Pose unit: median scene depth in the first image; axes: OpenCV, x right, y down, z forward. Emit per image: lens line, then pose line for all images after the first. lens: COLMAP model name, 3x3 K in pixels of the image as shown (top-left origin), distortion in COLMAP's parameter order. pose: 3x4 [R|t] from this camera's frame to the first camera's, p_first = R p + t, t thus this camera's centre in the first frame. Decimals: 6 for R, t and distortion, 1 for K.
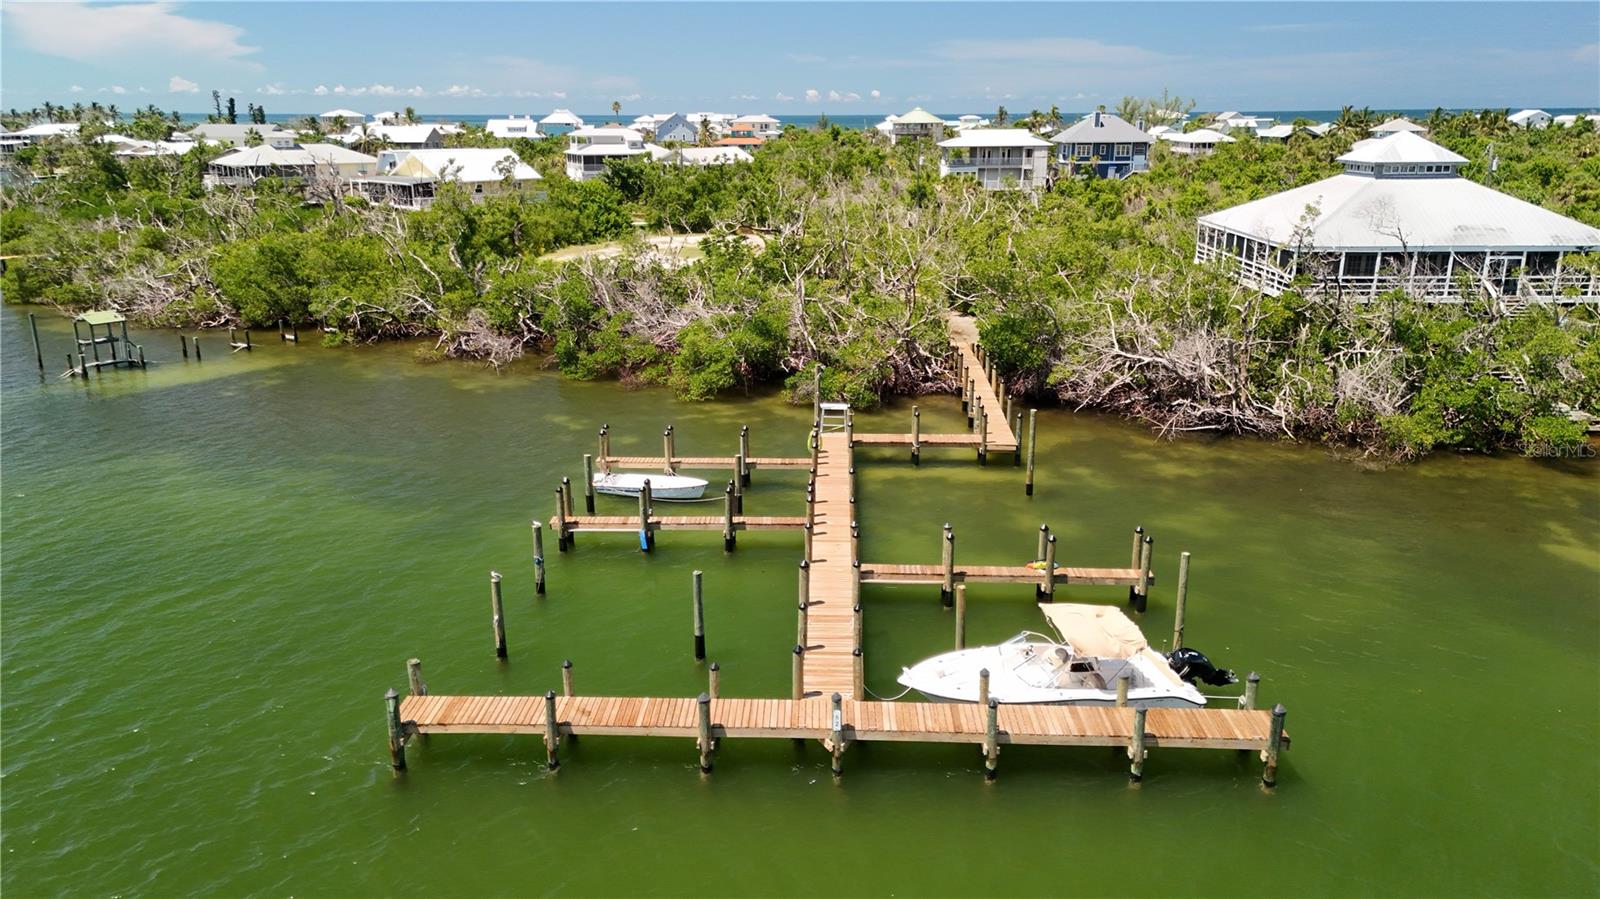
lens RADIAL K [[1194.3, 0, 795.5], [0, 1194.3, 447.9], [0, 0, 1]] dist [0.026809, -0.035322]
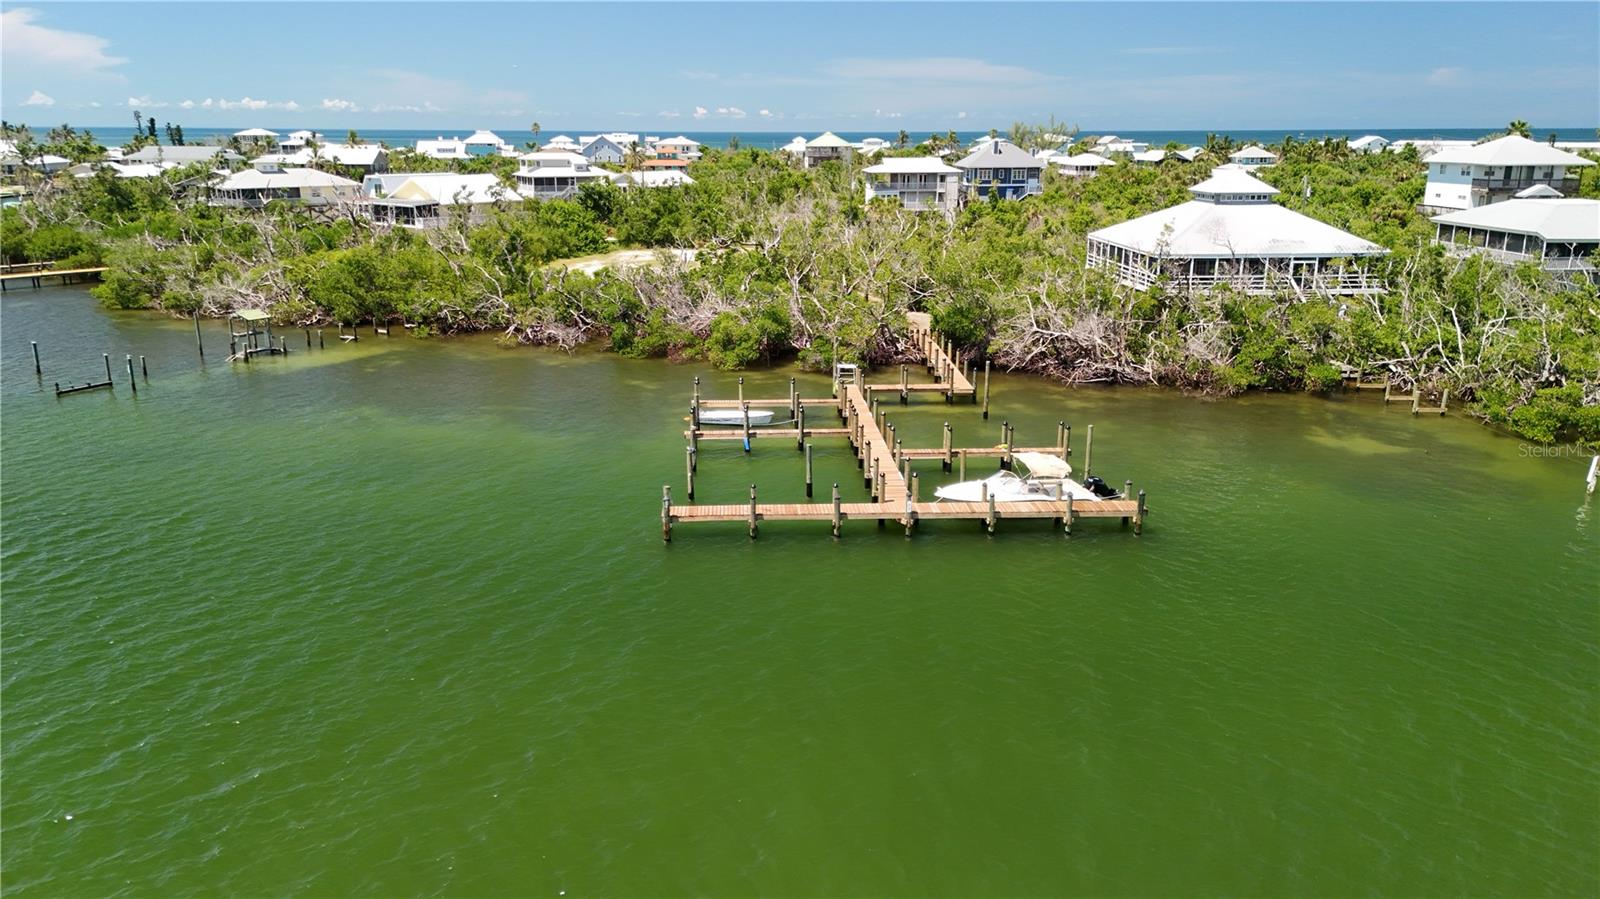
lens RADIAL K [[1194.3, 0, 796.1], [0, 1194.3, 451.2], [0, 0, 1]] dist [0.026809, -0.035322]
pose [[0.996147, -0.018773, 0.085672, -0.113562], [0.019650, 0.999763, -0.009415, 0.059533], [-0.085475, 0.011063, 0.996279, -0.315809]]
